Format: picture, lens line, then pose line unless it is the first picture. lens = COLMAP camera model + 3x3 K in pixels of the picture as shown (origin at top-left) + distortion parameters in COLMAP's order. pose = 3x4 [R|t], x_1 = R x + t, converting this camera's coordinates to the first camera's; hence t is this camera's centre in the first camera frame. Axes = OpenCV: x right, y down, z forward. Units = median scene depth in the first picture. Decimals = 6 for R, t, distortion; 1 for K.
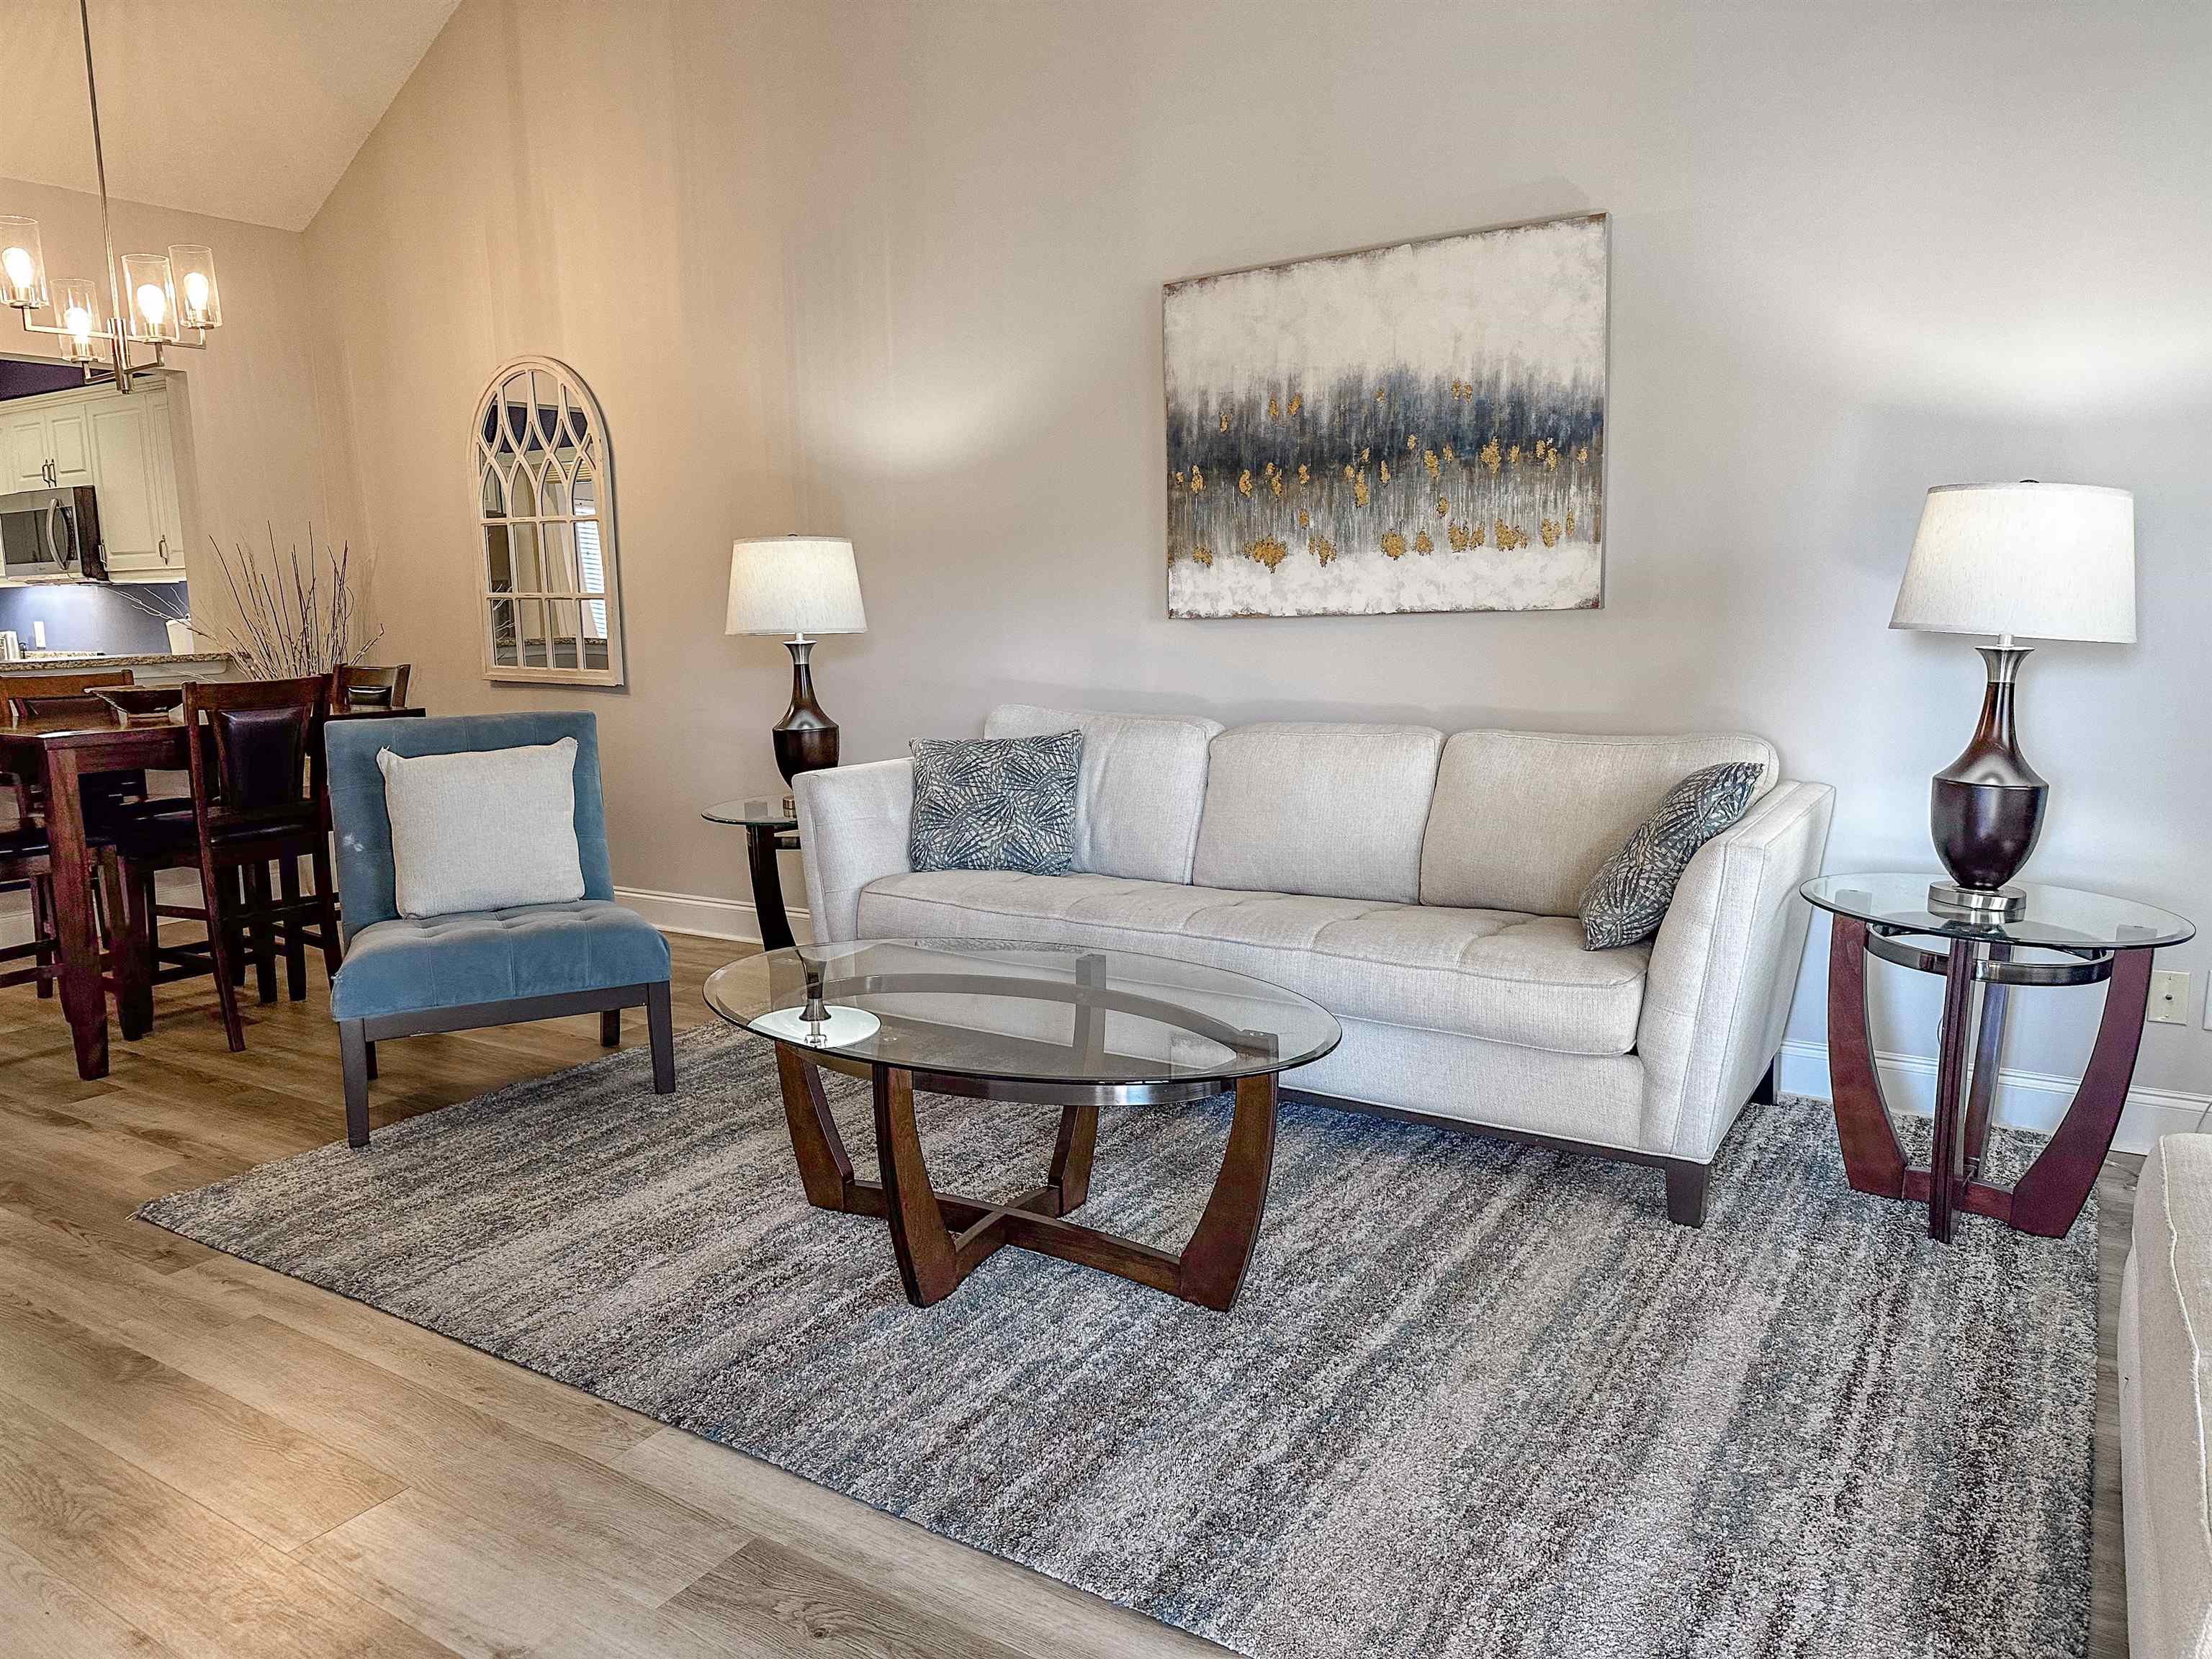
lens RADIAL K [[1544.2, 0, 1099.9], [0, 1544.2, 828.2], [0, 0, 1]] dist [0.059573, -0.073744]
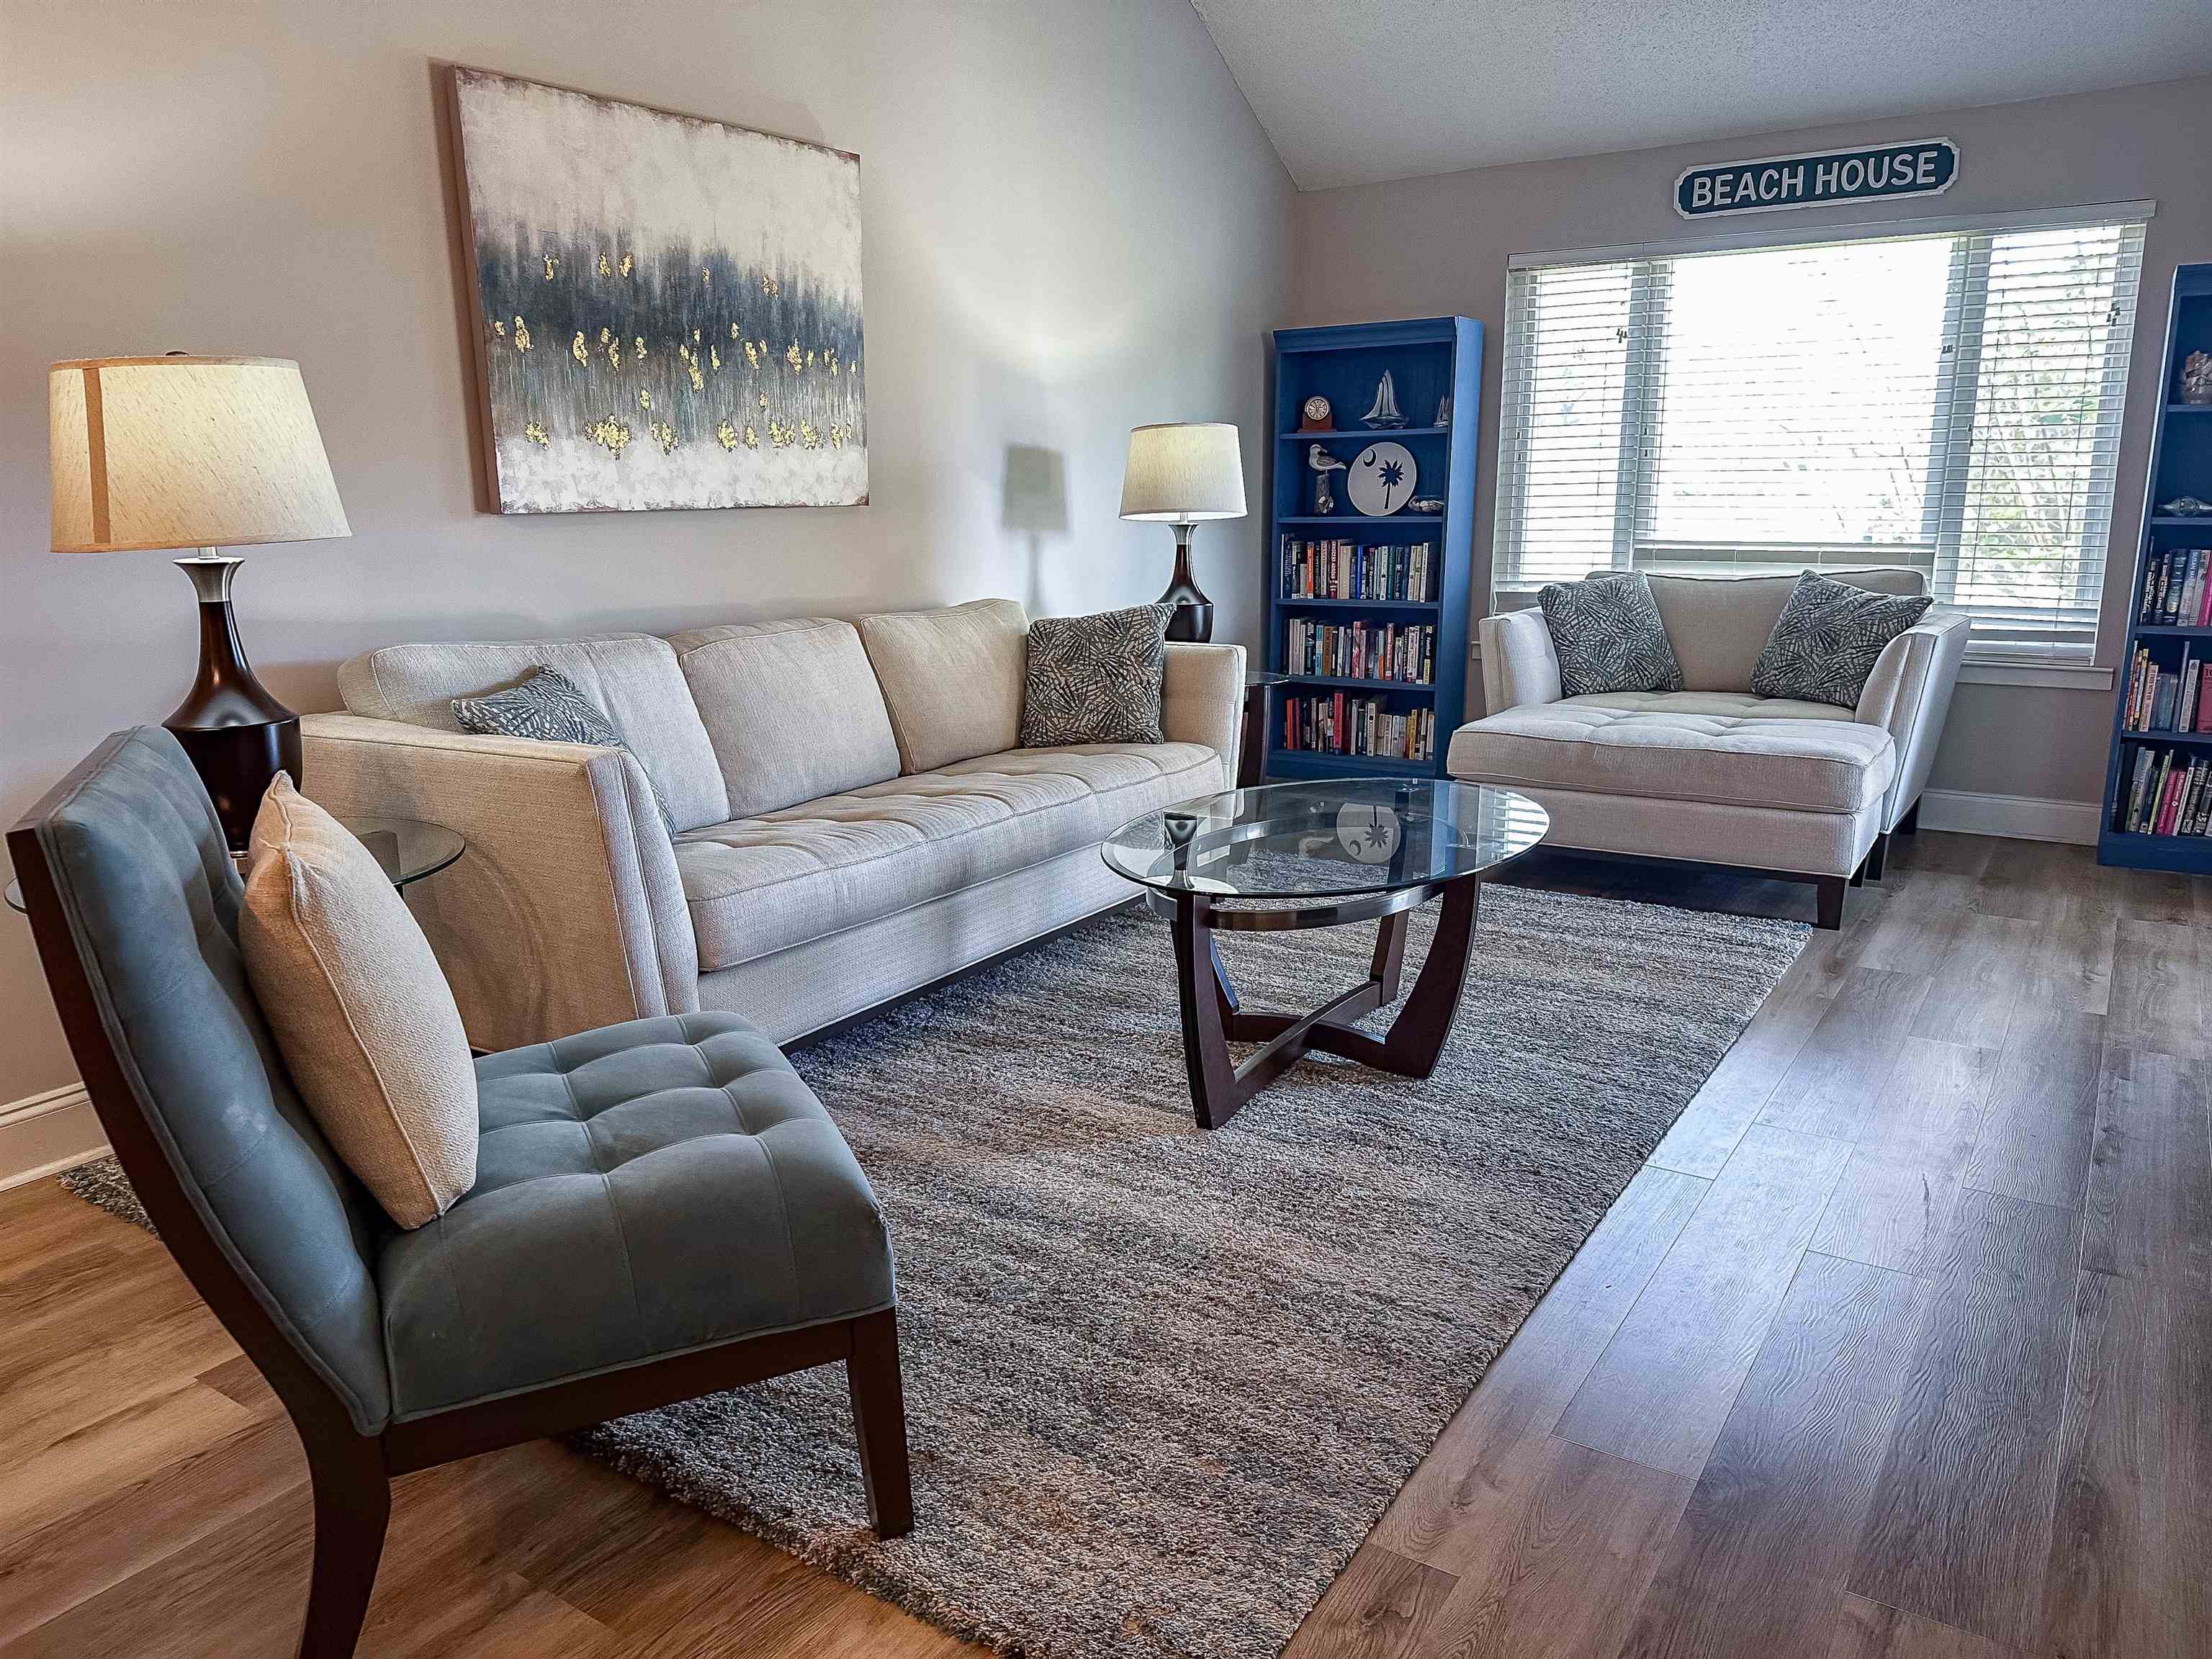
lens RADIAL K [[1544.2, 0, 1099.3], [0, 1544.2, 835.0], [0, 0, 1]] dist [0.059573, -0.073744]
pose [[0.013711, -0.197549, 0.980197, -0.855398], [0.164845, 0.967323, 0.192648, -0.095042], [-0.986224, 0.158939, 0.045828, 0.806218]]
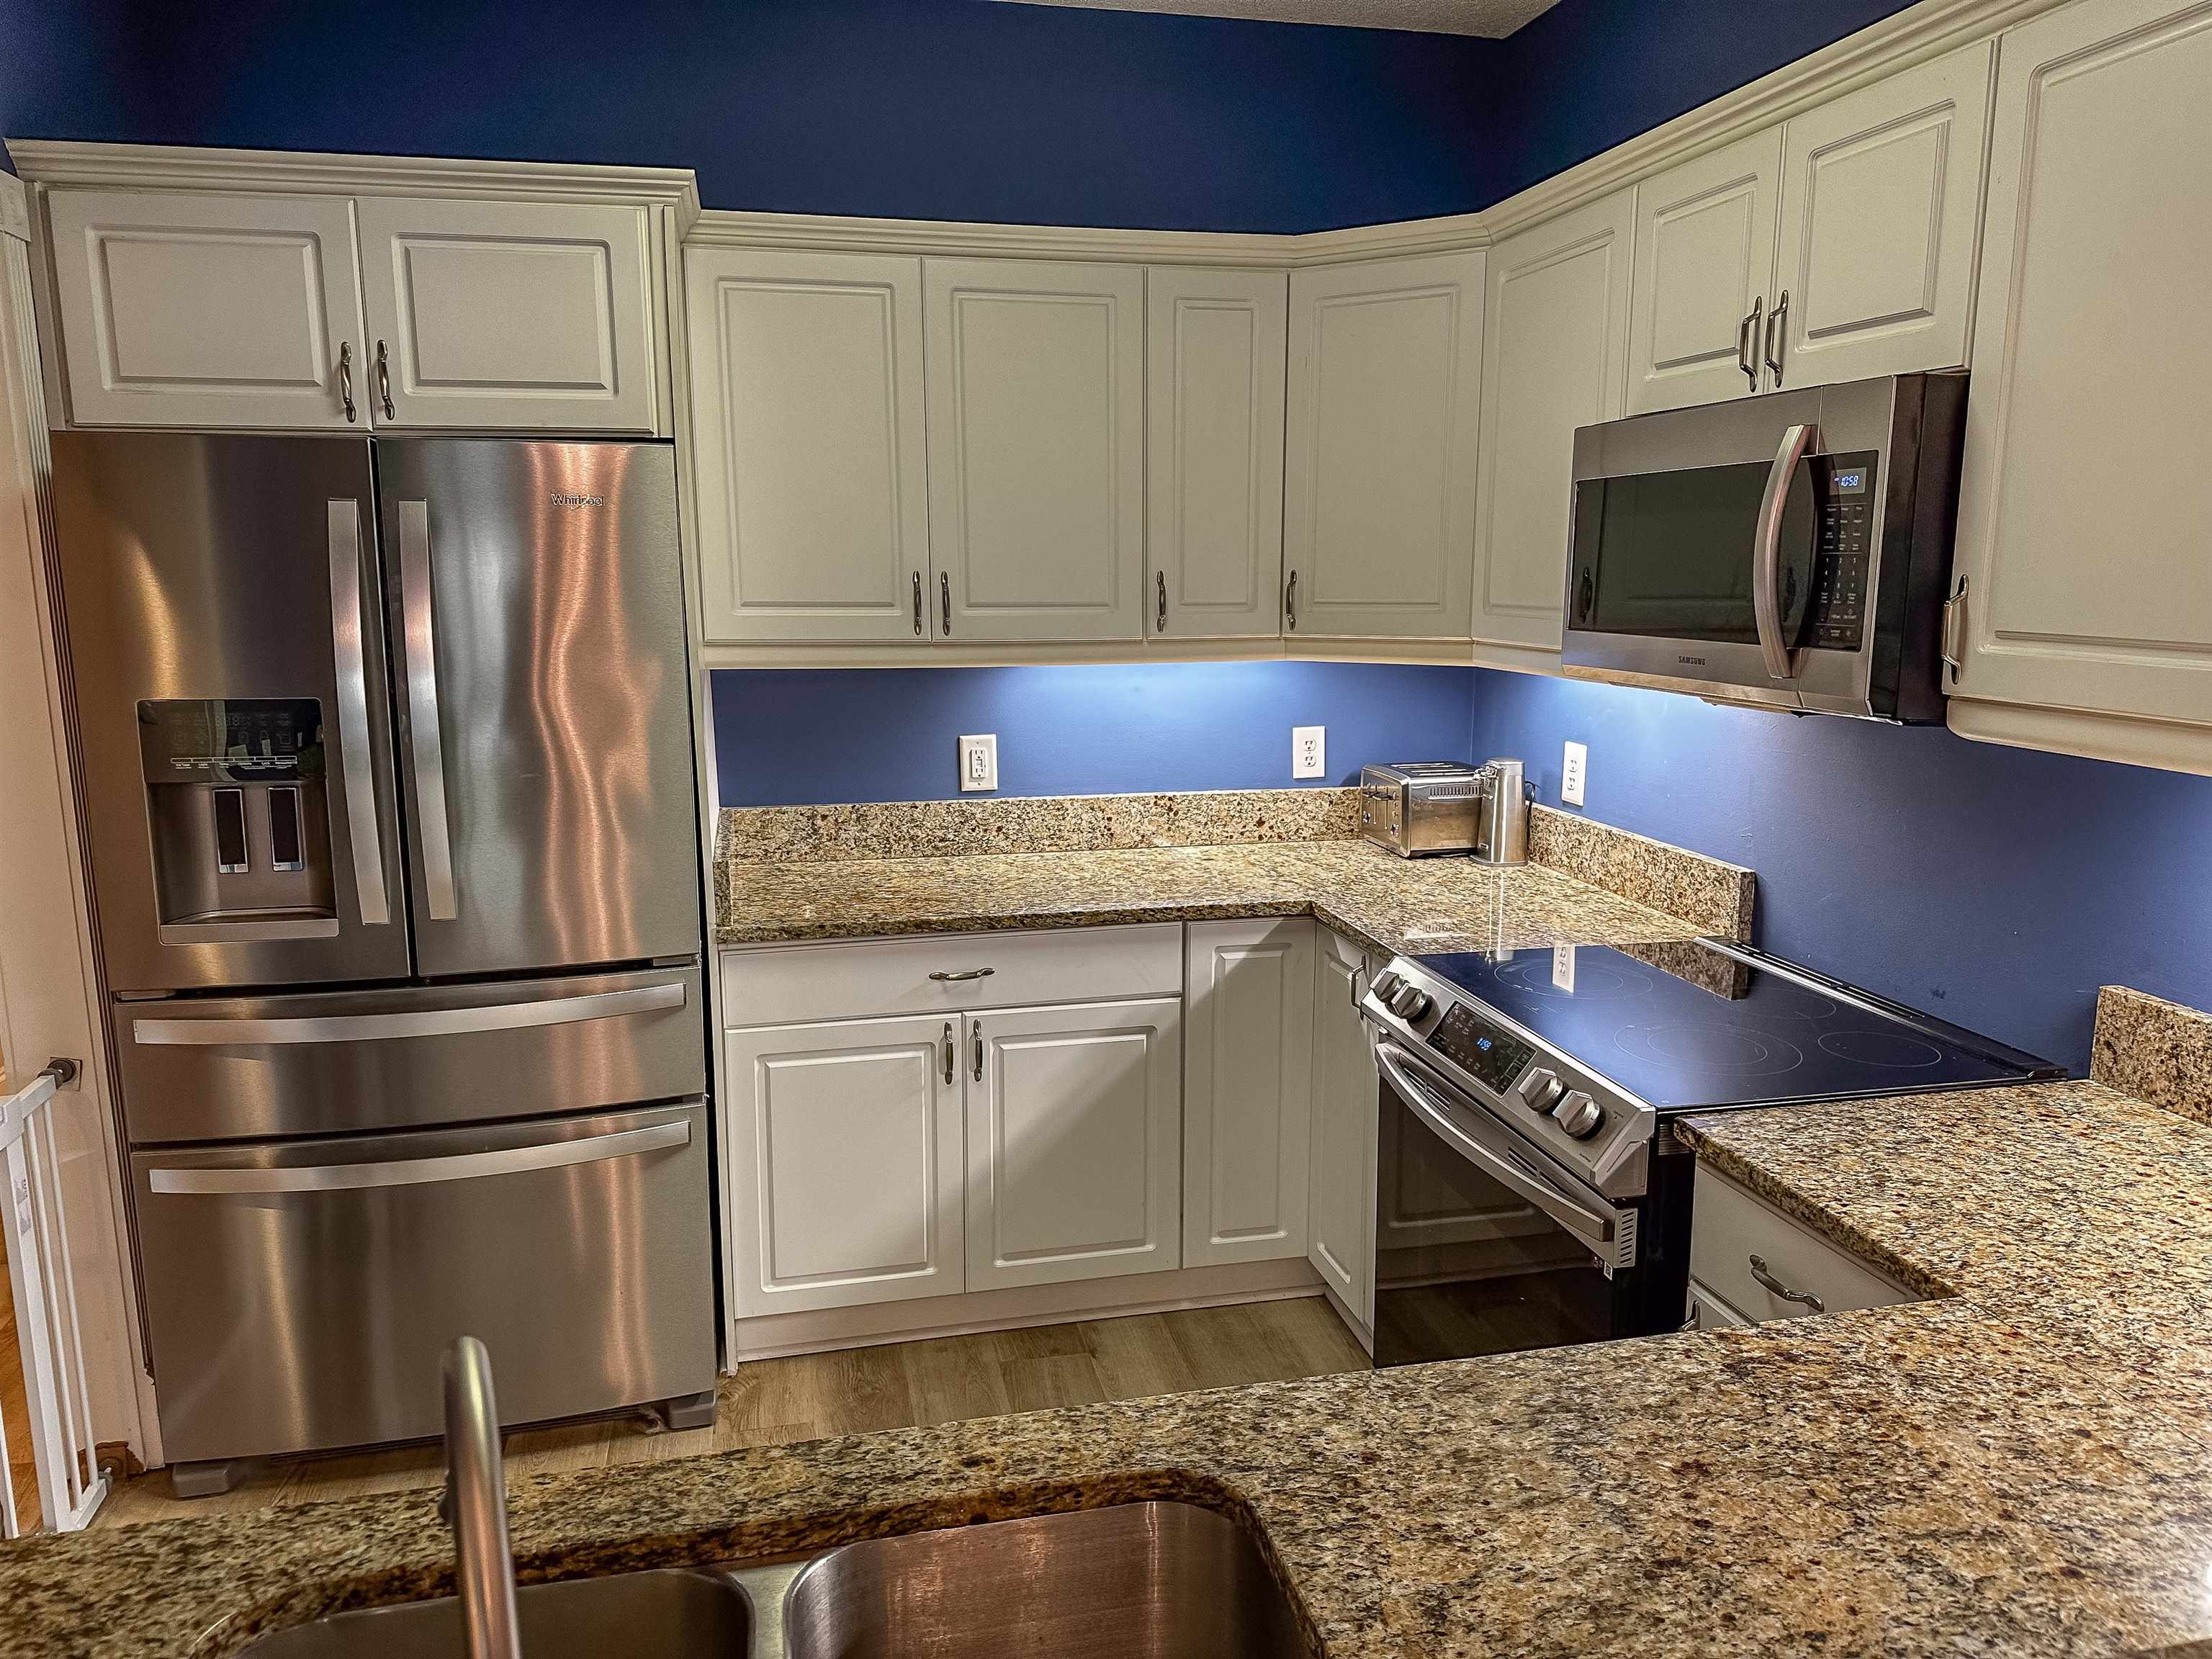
lens RADIAL K [[1544.2, 0, 1121.9], [0, 1544.2, 837.9], [0, 0, 1]] dist [0.059573, -0.073744]
pose [[0.713641, 0.144806, -0.685381, -1.020675], [-0.121838, 0.989147, 0.082124, -0.269431], [0.689835, 0.024898, 0.723539, 1.320893]]
